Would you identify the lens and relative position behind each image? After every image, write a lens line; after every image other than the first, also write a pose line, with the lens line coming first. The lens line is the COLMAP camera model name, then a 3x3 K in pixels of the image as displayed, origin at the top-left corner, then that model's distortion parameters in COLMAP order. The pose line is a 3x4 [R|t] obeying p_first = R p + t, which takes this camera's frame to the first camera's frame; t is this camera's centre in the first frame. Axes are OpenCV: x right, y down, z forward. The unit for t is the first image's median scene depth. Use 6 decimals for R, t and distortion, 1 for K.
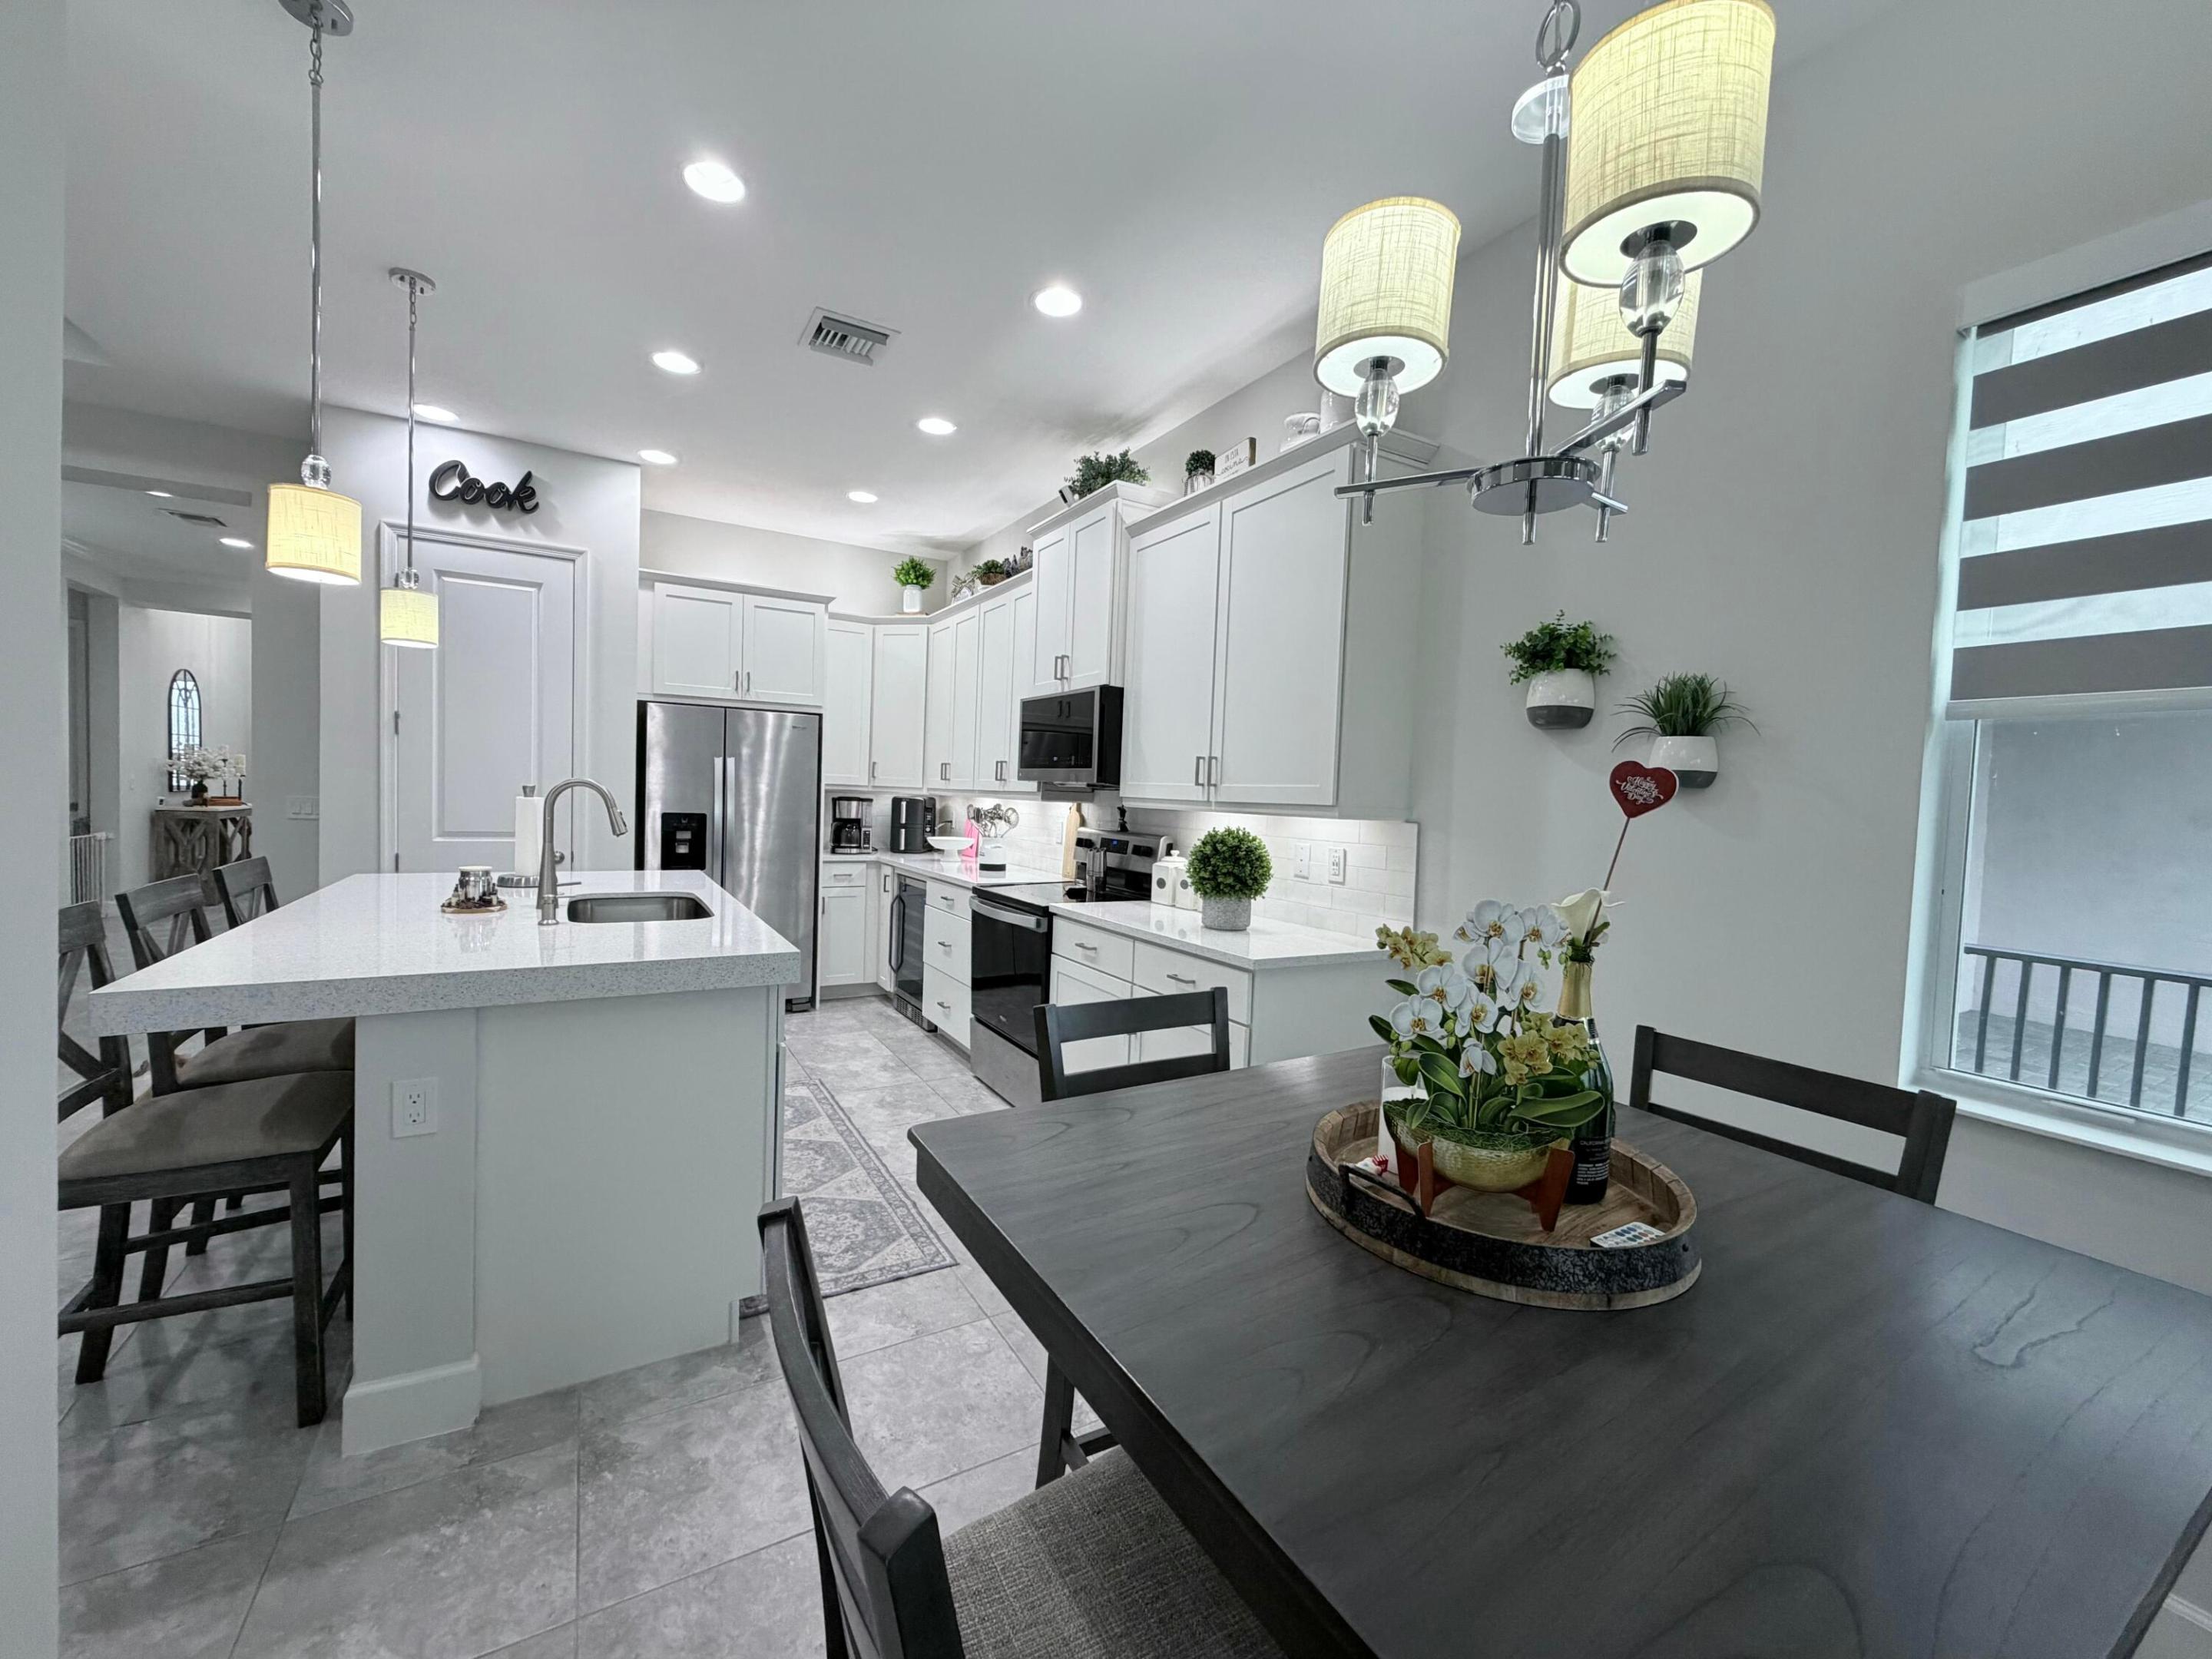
lens RADIAL K [[878.8, 0, 1091.1], [0, 878.8, 829.9], [0, 0, 1]] dist [-0.002193, 0.000069]
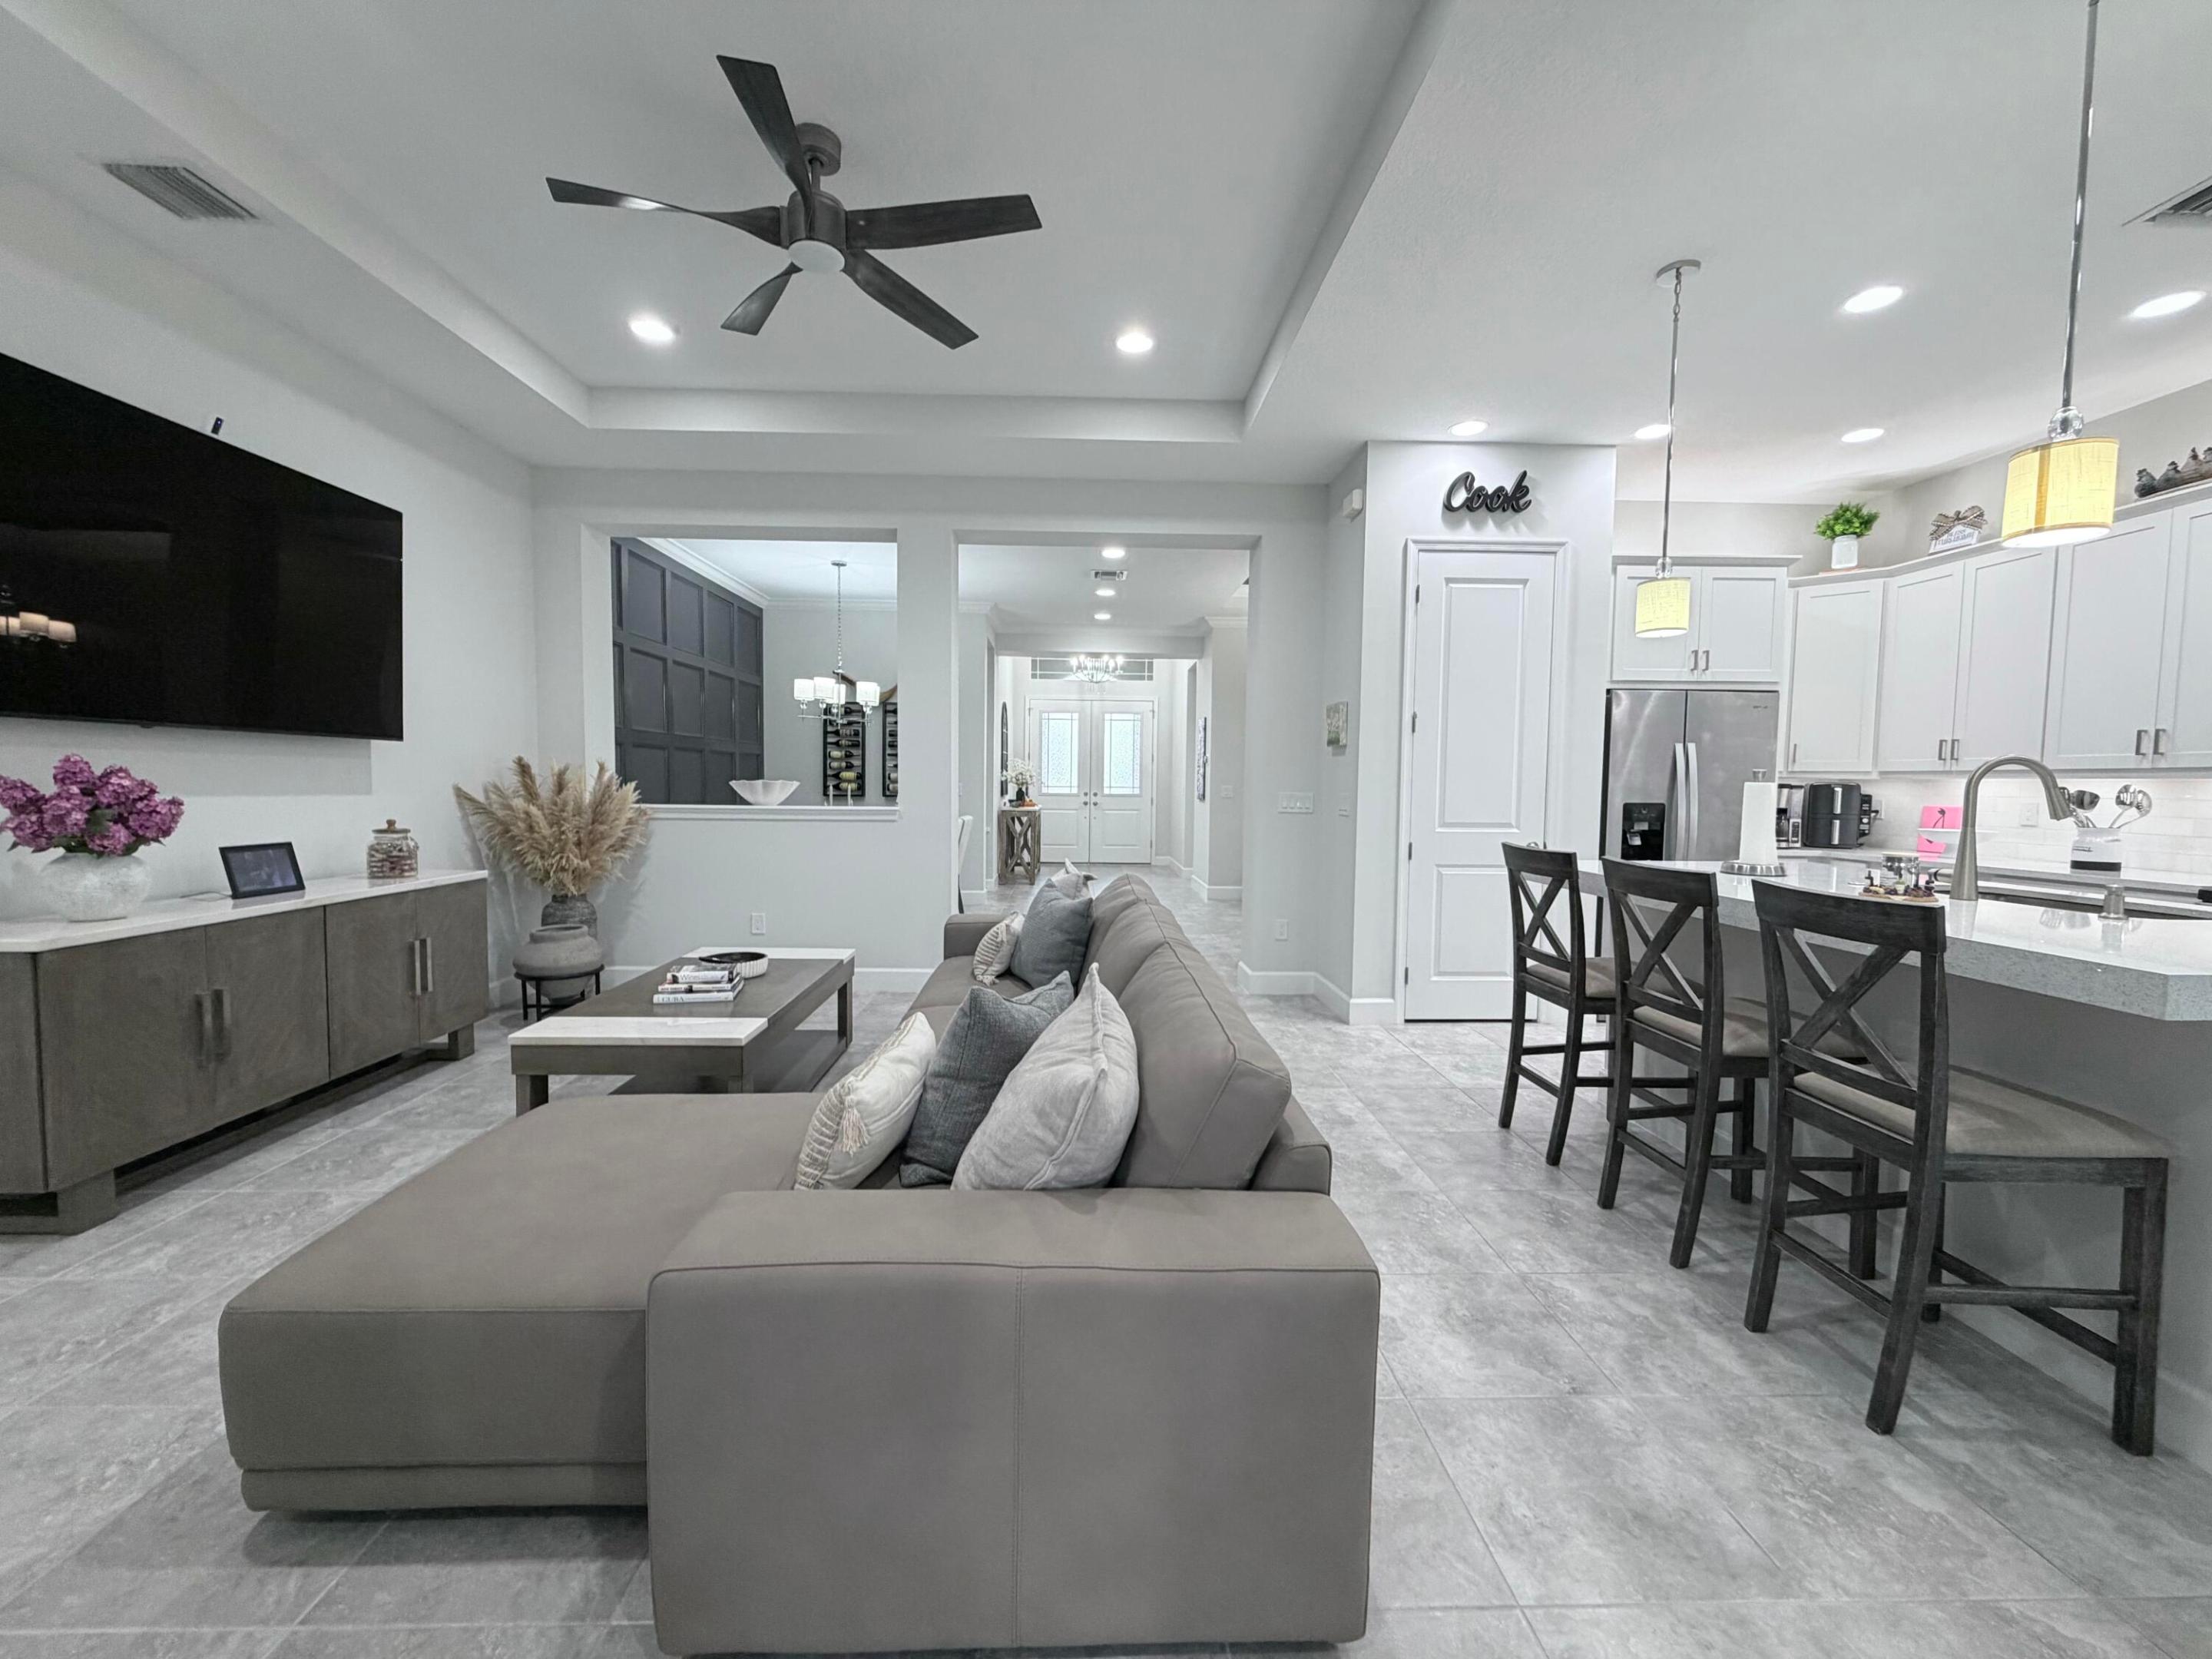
lens RADIAL K [[878.8, 0, 1106.1], [0, 878.8, 829.0], [0, 0, 1]] dist [-0.002193, 0.000069]
pose [[0.880565, -0.002999, -0.473917, -0.568584], [0.003189, 0.999995, -0.000402, 0.007874], [0.473915, -0.001157, 0.880570, -0.129128]]
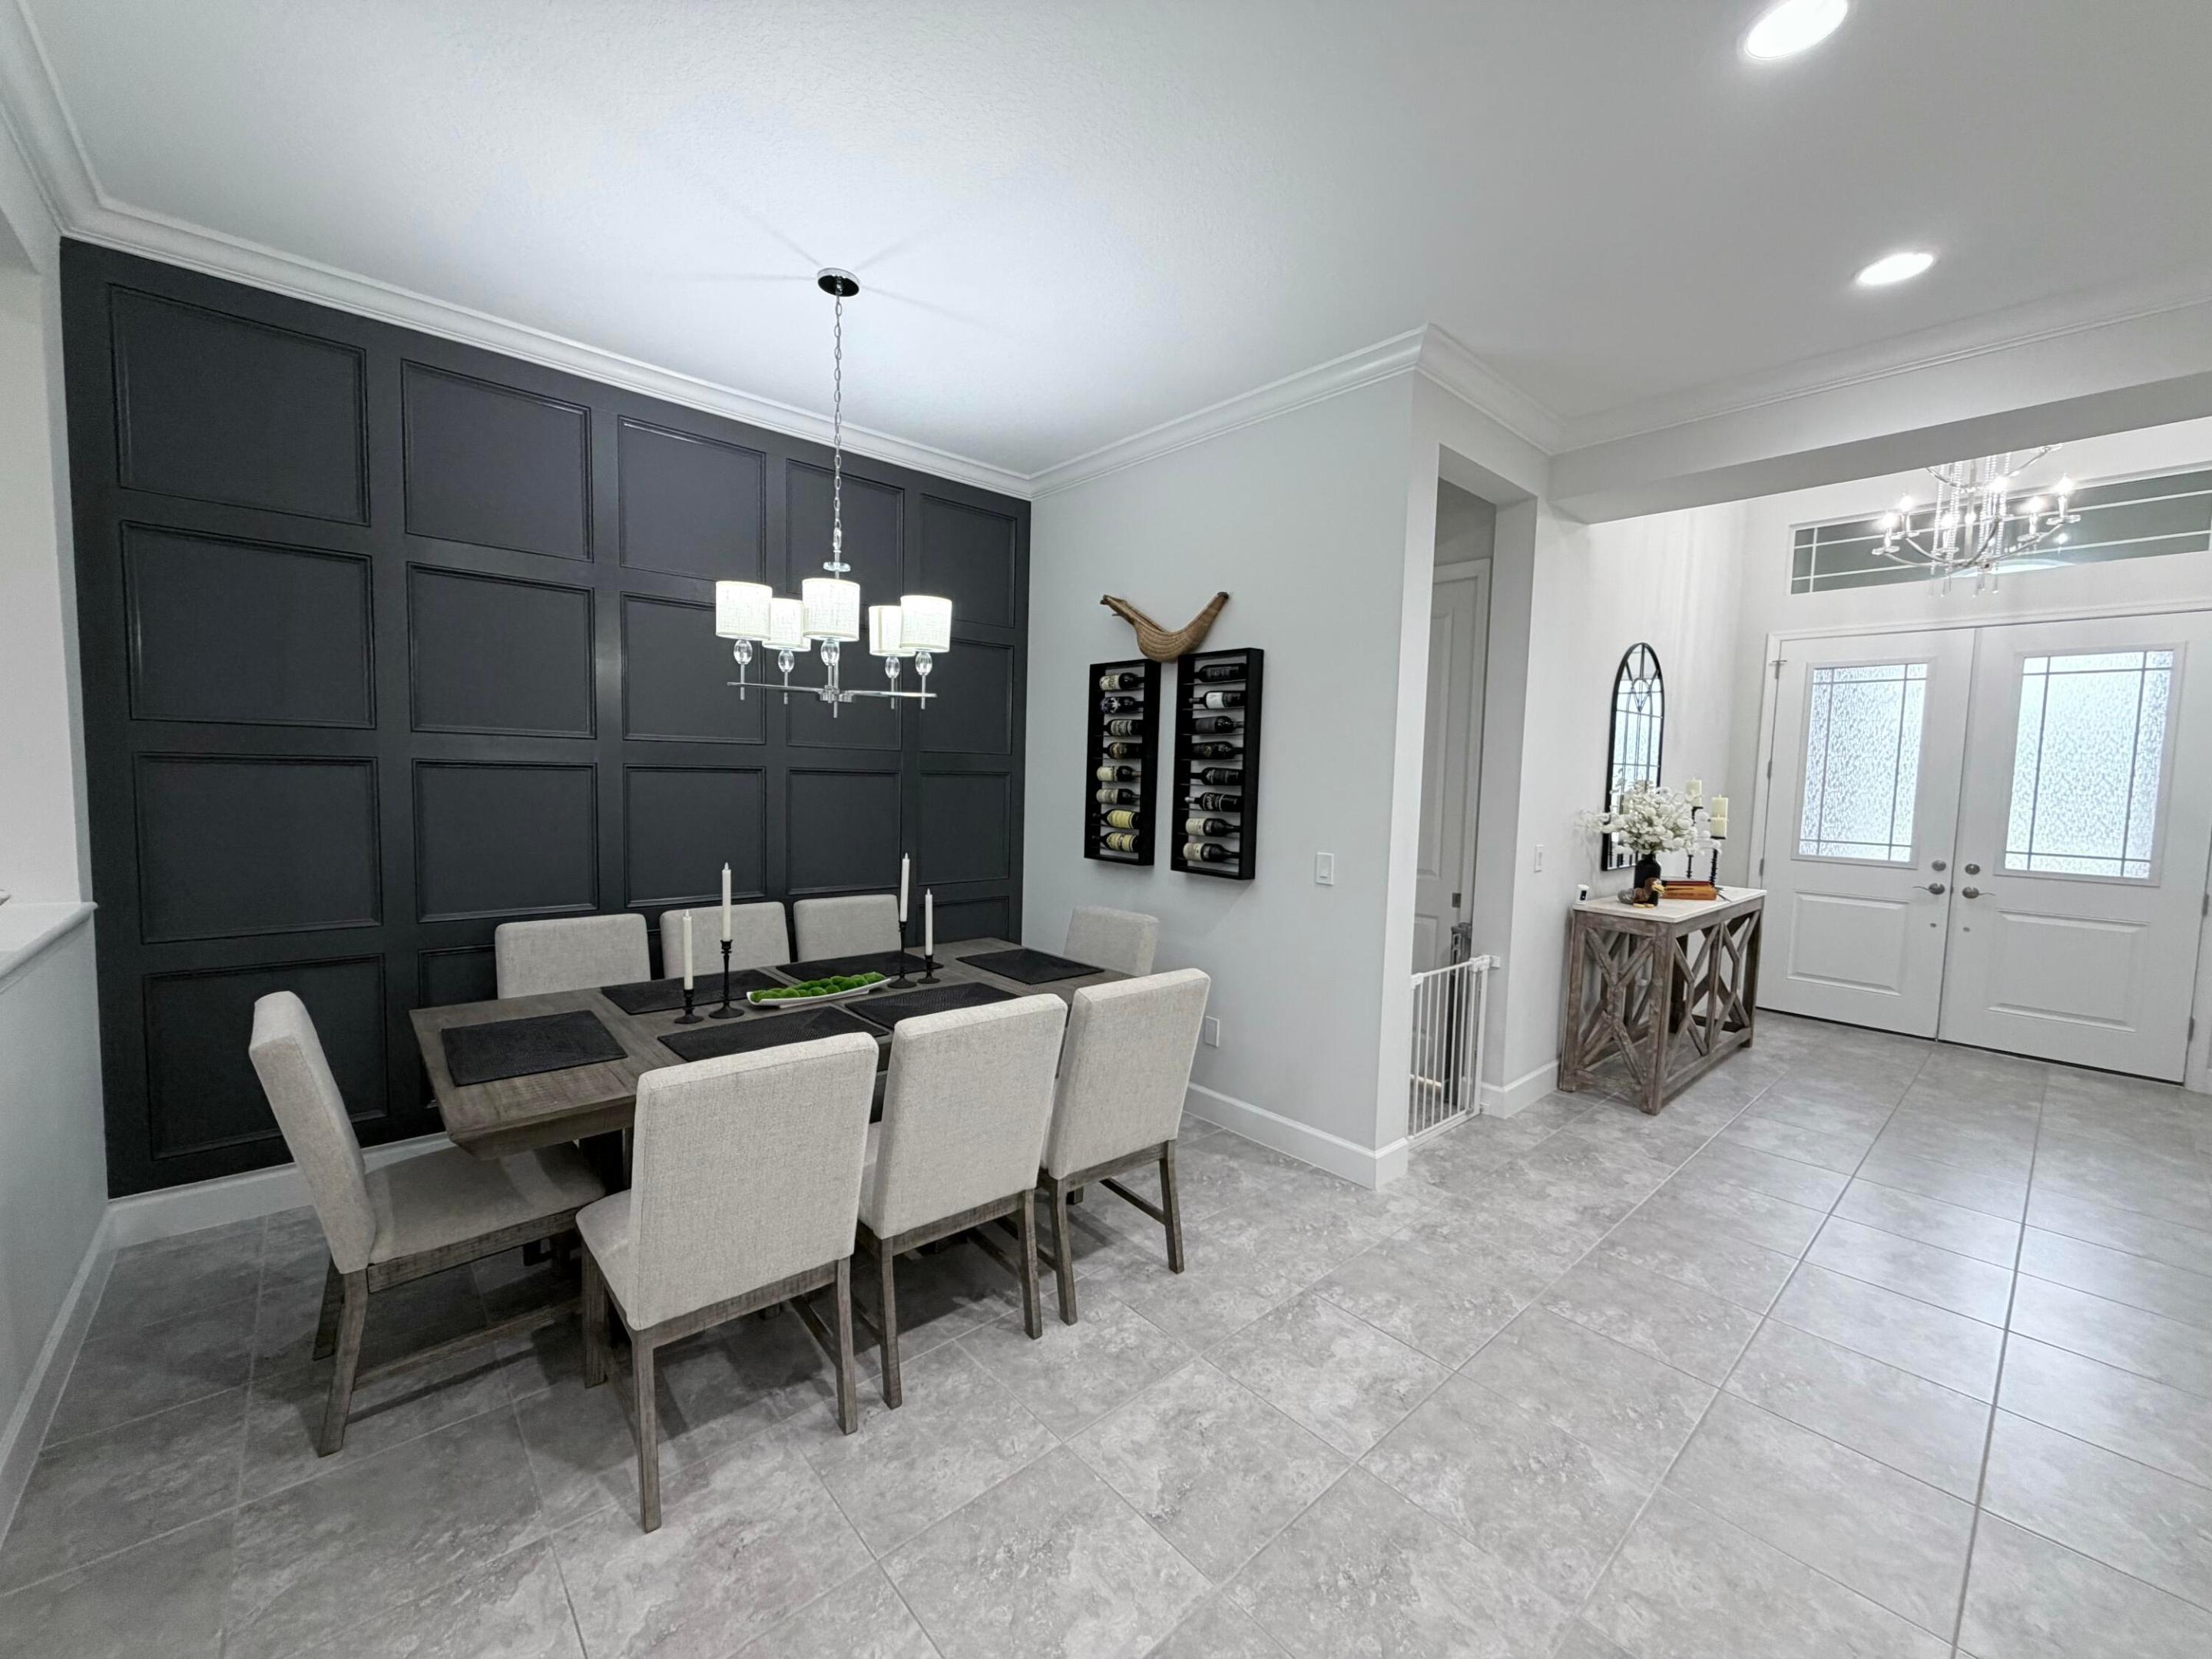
lens RADIAL K [[878.8, 0, 1103.8], [0, 878.8, 835.6], [0, 0, 1]] dist [-0.002193, 0.000069]
pose [[0.203865, 0.034580, -0.978388, -1.120724], [-0.058802, 0.998004, 0.023021, -0.114763], [0.977231, 0.052838, 0.205492, 1.126282]]
